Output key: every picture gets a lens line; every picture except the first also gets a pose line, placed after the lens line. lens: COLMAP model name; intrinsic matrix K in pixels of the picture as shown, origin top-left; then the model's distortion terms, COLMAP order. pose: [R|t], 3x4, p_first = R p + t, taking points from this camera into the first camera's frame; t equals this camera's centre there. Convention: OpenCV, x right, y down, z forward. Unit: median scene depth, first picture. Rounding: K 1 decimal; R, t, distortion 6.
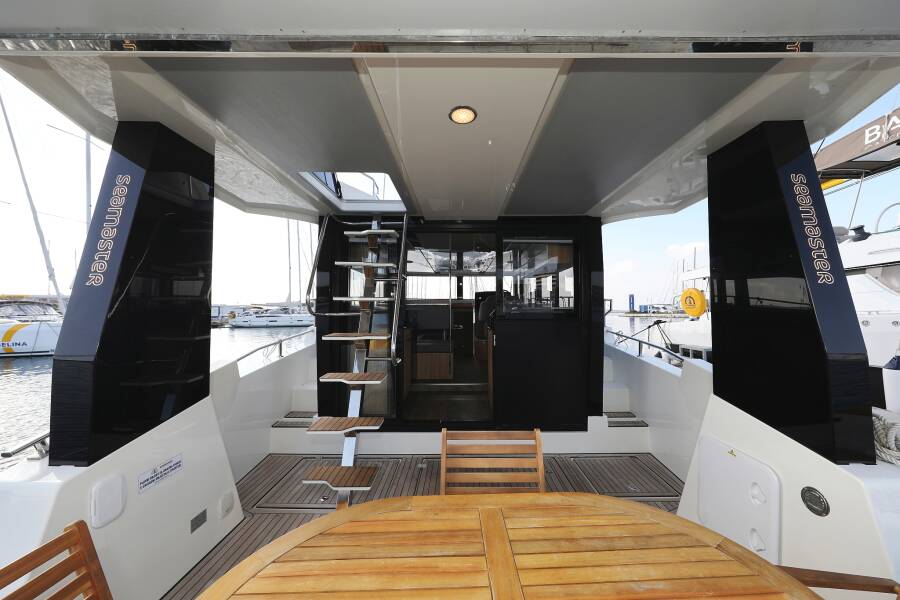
lens RADIAL K [[315.3, 0, 445.9], [0, 315.3, 294.0], [0, 0, 1]] dist [0.000743, 0.000088]
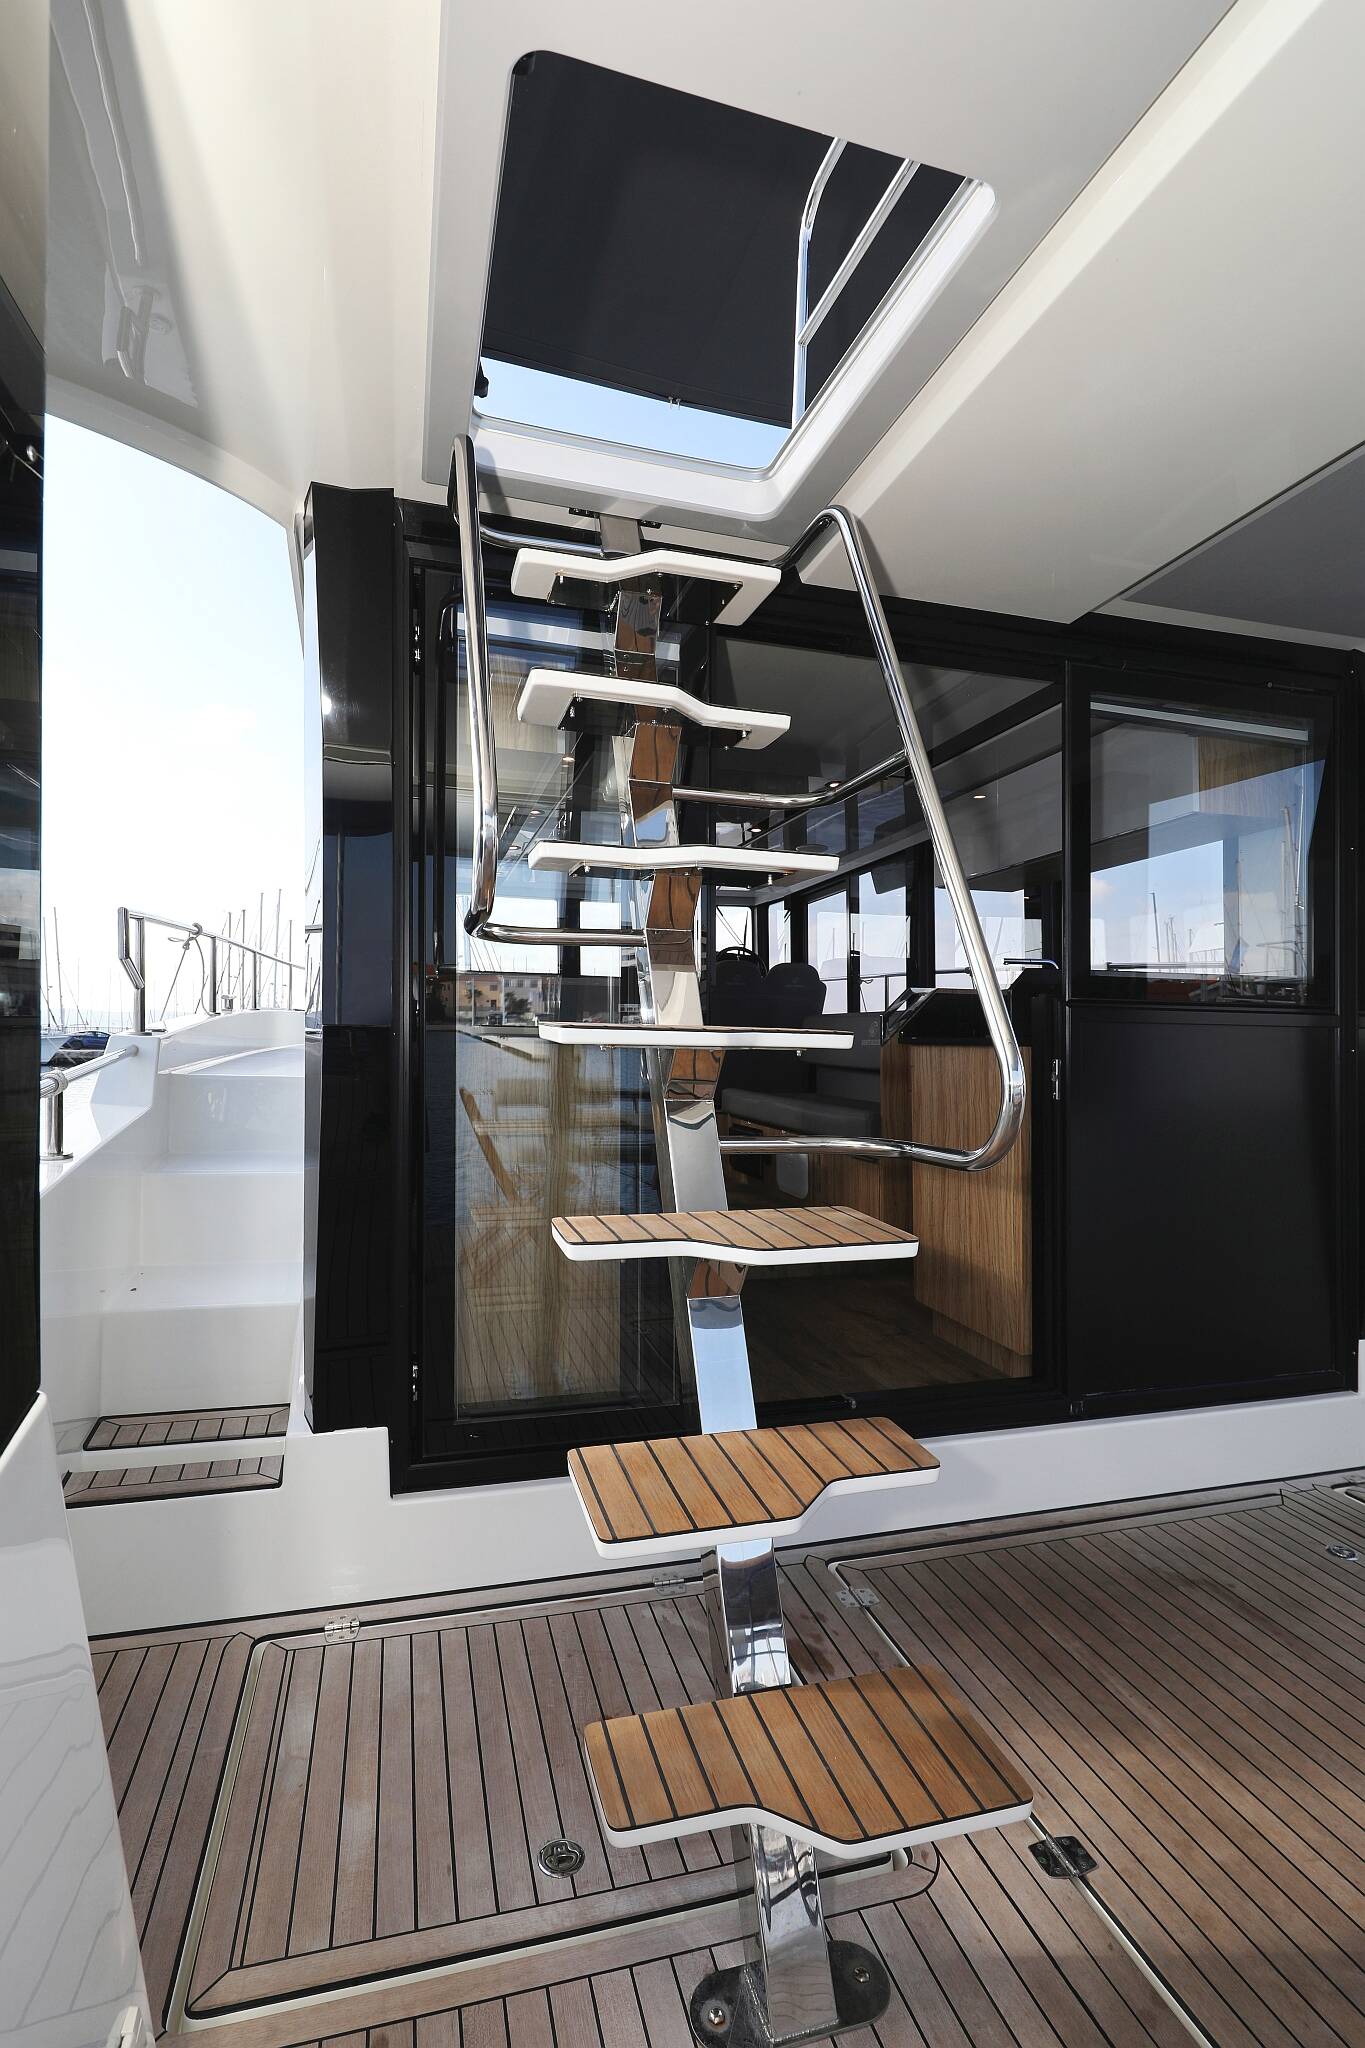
lens RADIAL K [[957.1, 0, 662.4], [0, 957.1, 1022.7], [0, 0, 1]] dist [-0.023110, -0.000131]
pose [[0.956538, 0.027142, 0.290340, -0.172111], [-0.035825, 0.999054, 0.024632, 0.039324], [-0.289397, -0.033963, 0.956606, 0.147266]]
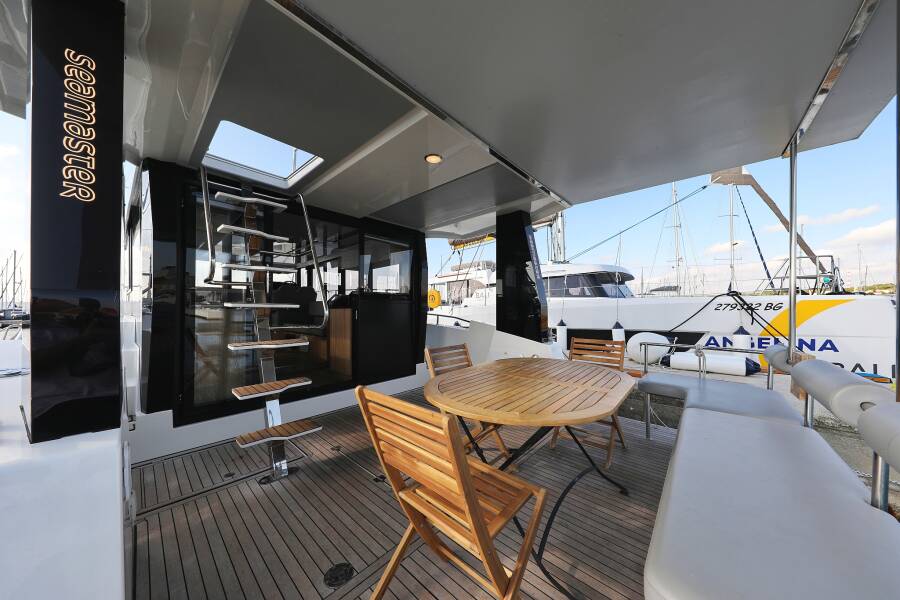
lens RADIAL K [[300.4, 0, 441.9], [0, 300.4, 297.8], [0, 0, 1]] dist [-0.001597, -0.000611]
pose [[0.679009, 0.038642, 0.733112, -0.212822], [-0.038486, 0.999114, -0.017017, 0.037262], [-0.733120, -0.016660, 0.679895, -0.021457]]
